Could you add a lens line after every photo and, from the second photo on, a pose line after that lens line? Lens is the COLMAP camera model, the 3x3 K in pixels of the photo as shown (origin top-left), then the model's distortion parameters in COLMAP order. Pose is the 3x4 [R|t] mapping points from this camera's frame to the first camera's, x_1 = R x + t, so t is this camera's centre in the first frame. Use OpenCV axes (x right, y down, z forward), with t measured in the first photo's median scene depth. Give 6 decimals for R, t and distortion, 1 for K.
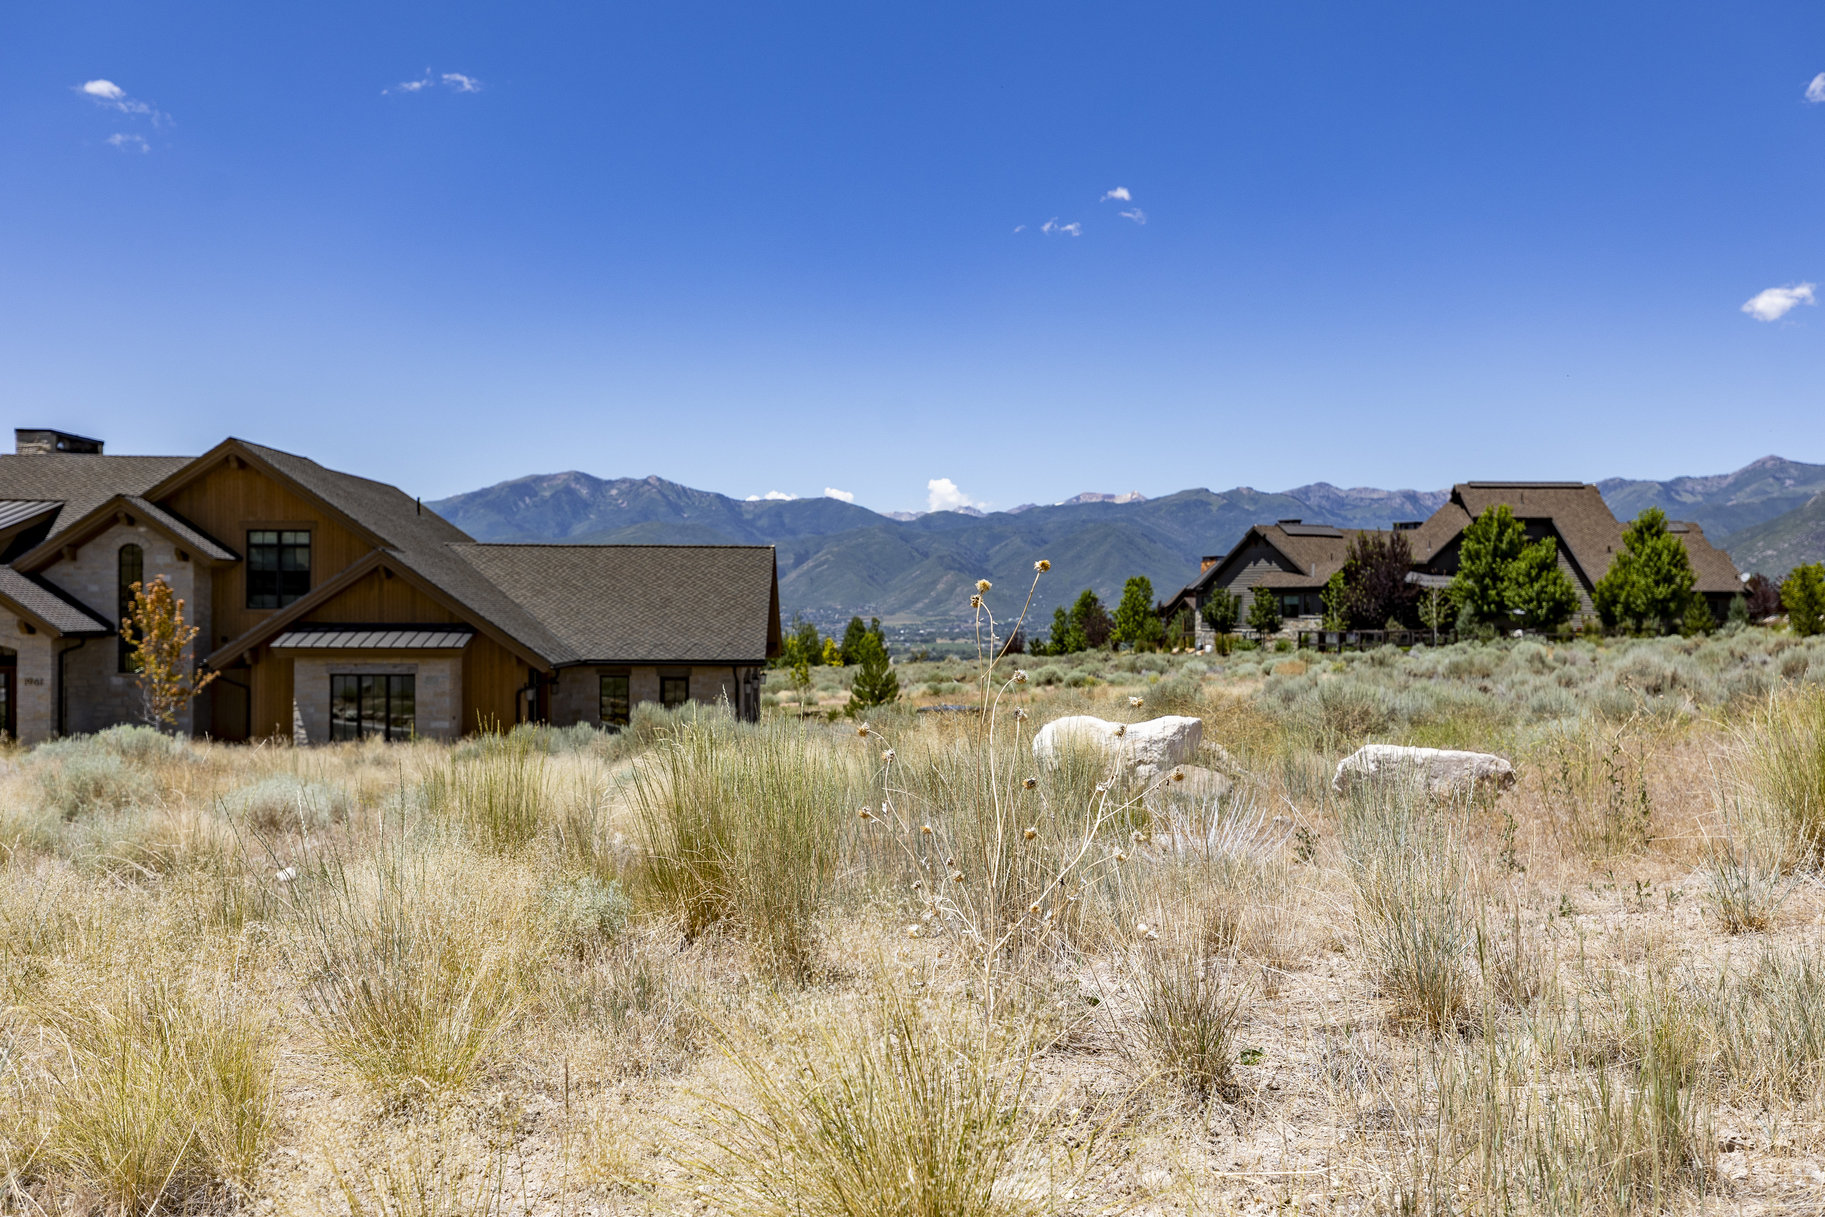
lens RADIAL K [[1764.7, 0, 923.2], [0, 1764.7, 609.4], [0, 0, 1]] dist [0.007506, 0.007093]
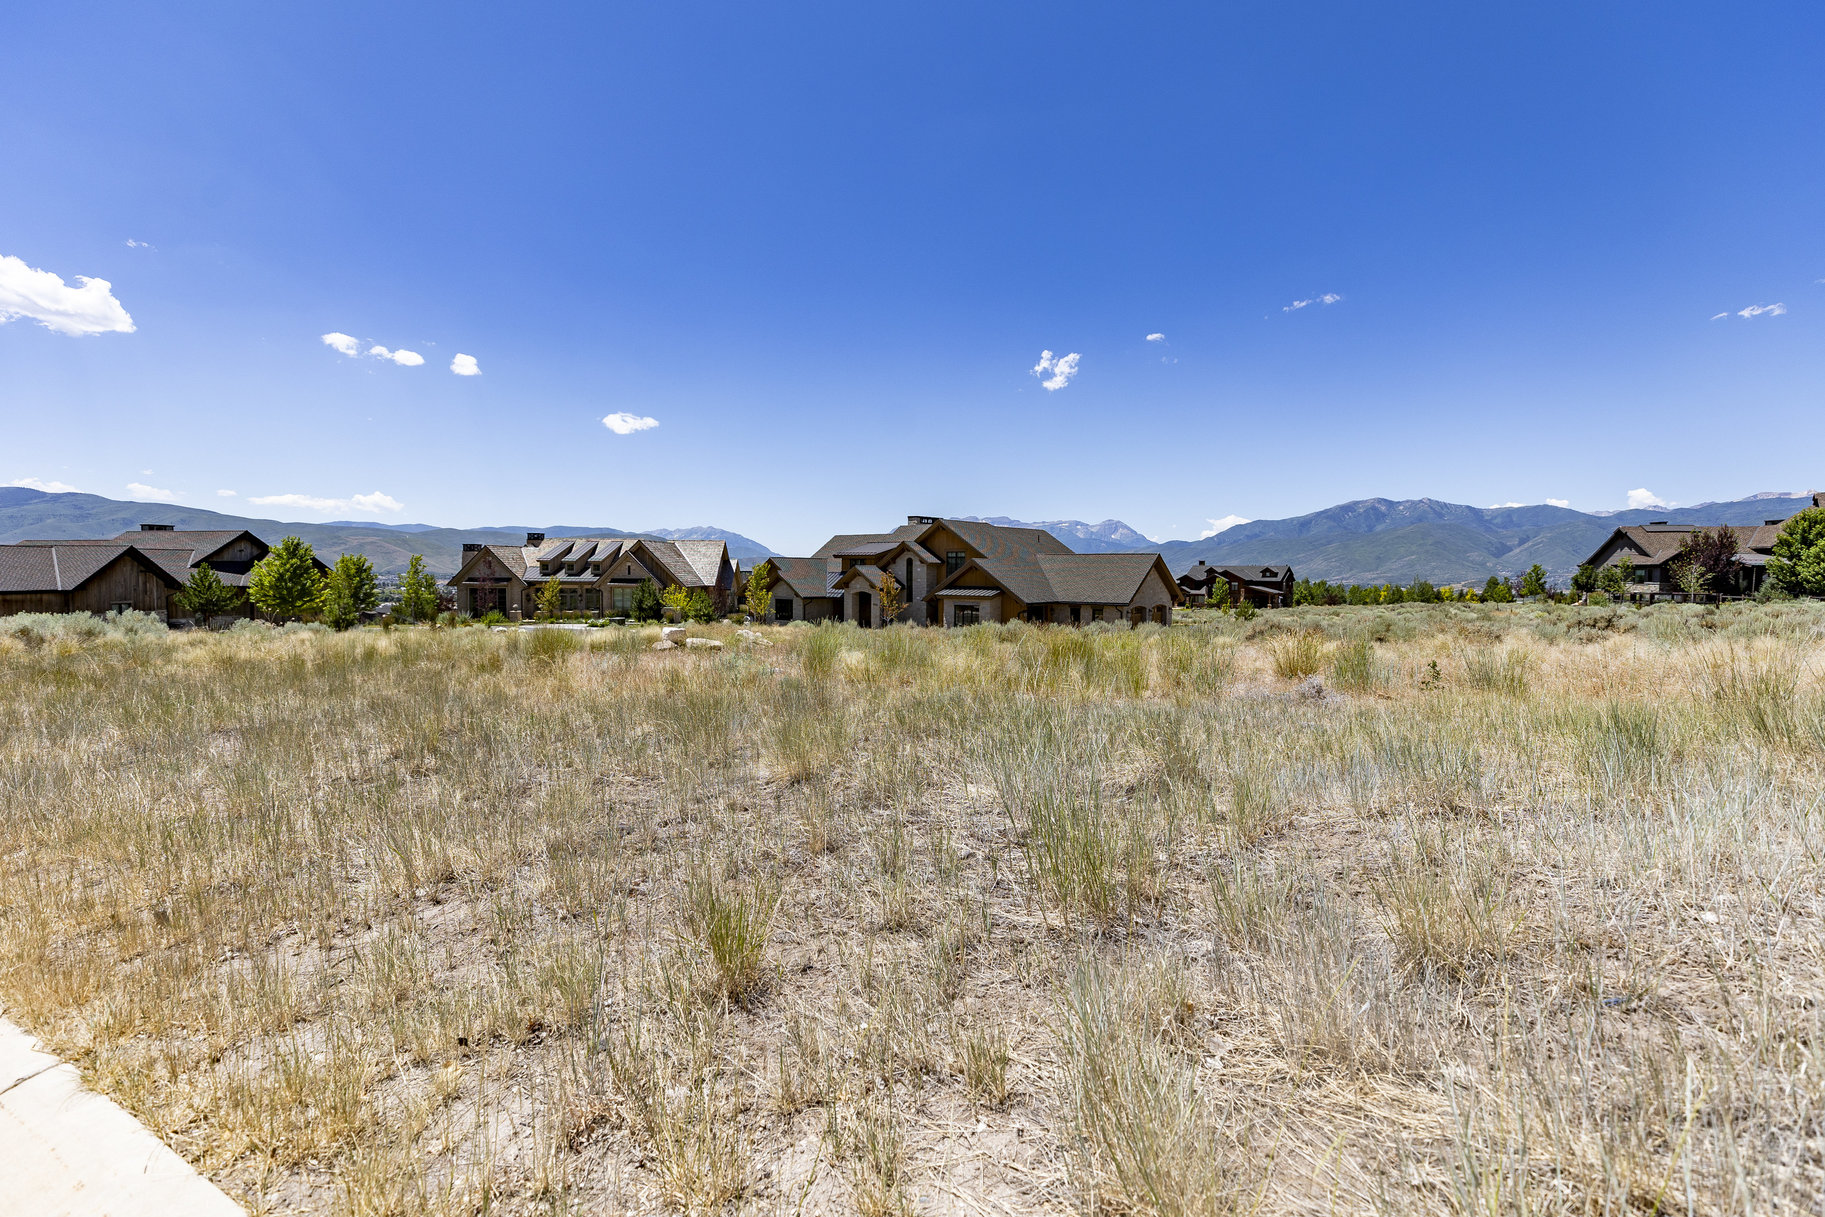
lens RADIAL K [[820.8, 0, 914.2], [0, 820.8, 608.8], [0, 0, 1]] dist [0.004859, -0.000977]
pose [[0.752853, 0.031347, -0.657441, 0.223256], [-0.000176, 0.998875, 0.047425, -0.008572], [0.658188, -0.035588, 0.752012, -0.005463]]
